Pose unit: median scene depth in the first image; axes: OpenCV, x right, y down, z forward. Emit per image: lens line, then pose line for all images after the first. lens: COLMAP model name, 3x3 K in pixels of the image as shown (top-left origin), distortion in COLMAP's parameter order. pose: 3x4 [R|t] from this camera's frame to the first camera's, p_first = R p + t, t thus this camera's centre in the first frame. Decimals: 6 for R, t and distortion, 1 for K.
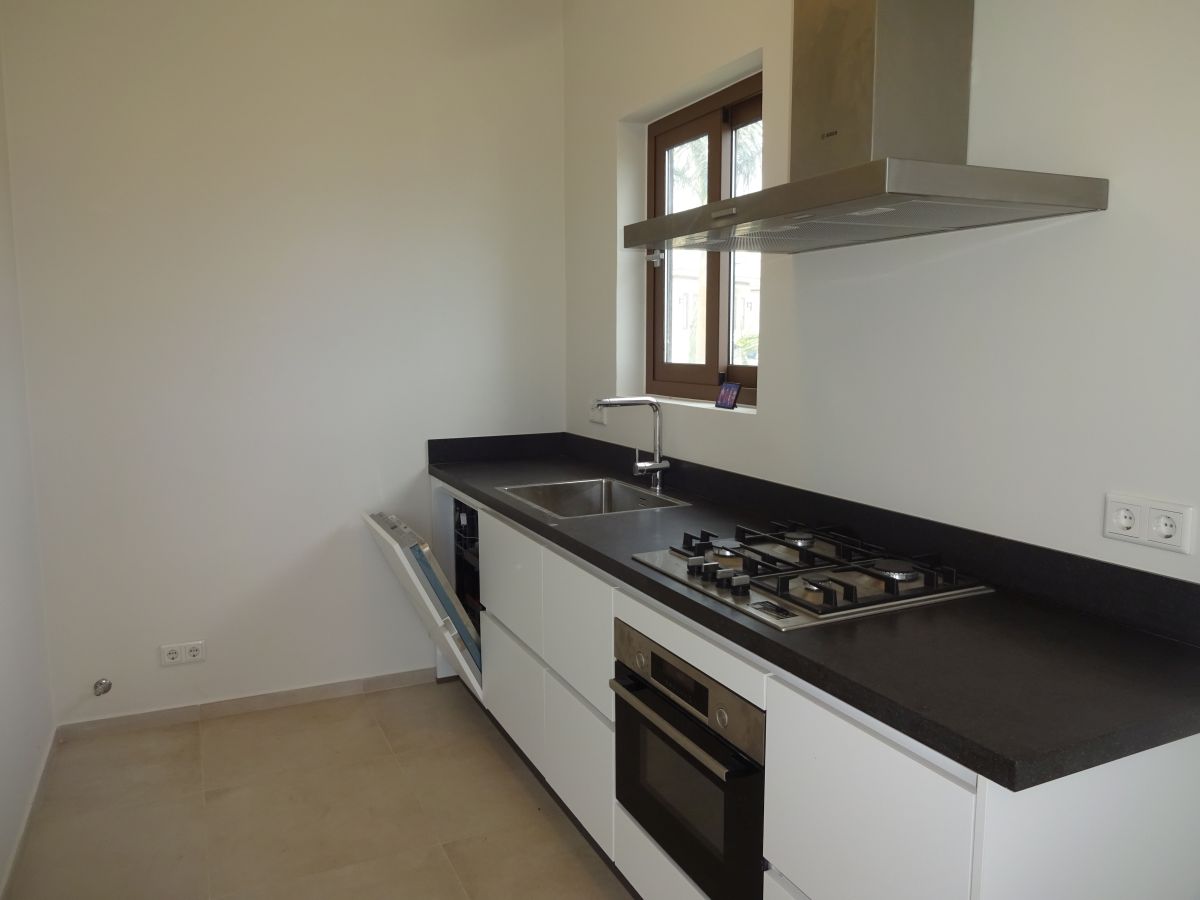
lens RADIAL K [[869.1, 0, 600.0], [0, 869.1, 446.6], [0, 0, 1]] dist [-0.007916, -0.001045]
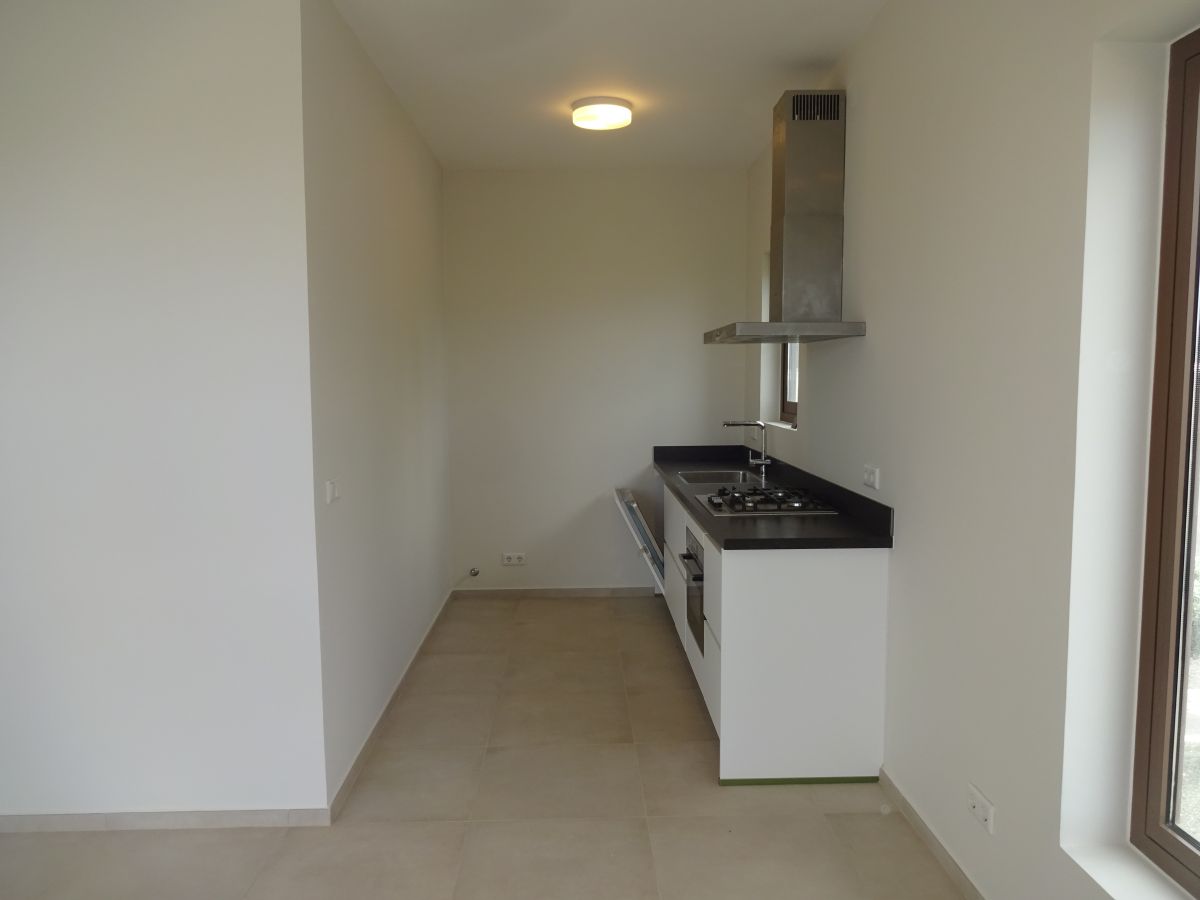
lens RADIAL K [[869.1, 0, 599.9], [0, 869.1, 451.3], [0, 0, 1]] dist [-0.007916, -0.001045]
pose [[0.915347, 0.034137, -0.401215, 0.426674], [-0.047144, 0.998633, -0.022588, 0.051344], [0.399896, 0.039591, 0.915705, -0.631794]]
